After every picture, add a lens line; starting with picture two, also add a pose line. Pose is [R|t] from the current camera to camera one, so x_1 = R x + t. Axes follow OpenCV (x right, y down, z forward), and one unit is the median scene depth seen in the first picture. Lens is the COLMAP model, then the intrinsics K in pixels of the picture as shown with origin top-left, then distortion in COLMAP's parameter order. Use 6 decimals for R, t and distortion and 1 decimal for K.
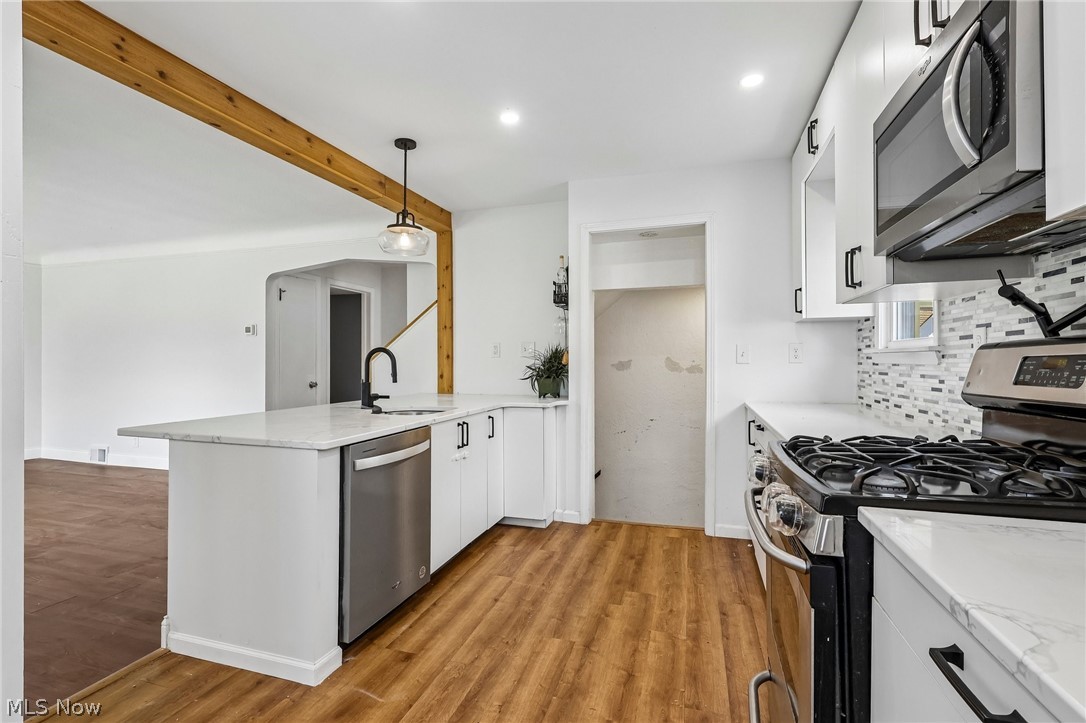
lens RADIAL K [[519.0, 0, 537.9], [0, 519.0, 366.8], [0, 0, 1]] dist [-0.003112, 0.001365]
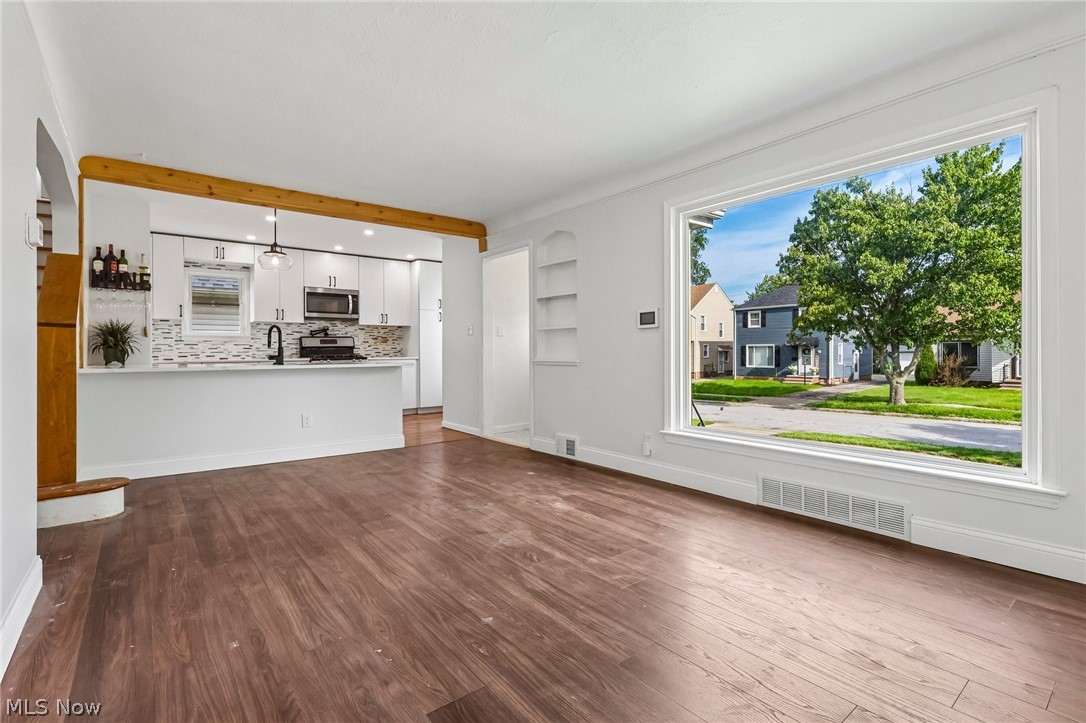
lens RADIAL K [[499.3, 0, 534.2], [0, 499.3, 353.9], [0, 0, 1]] dist [-0.008983, 0.000749]
pose [[-0.826553, 0.004169, 0.562843, -2.279210], [0.014337, 0.999804, 0.013649, 0.053969], [-0.562676, 0.019351, -0.826451, 2.298789]]
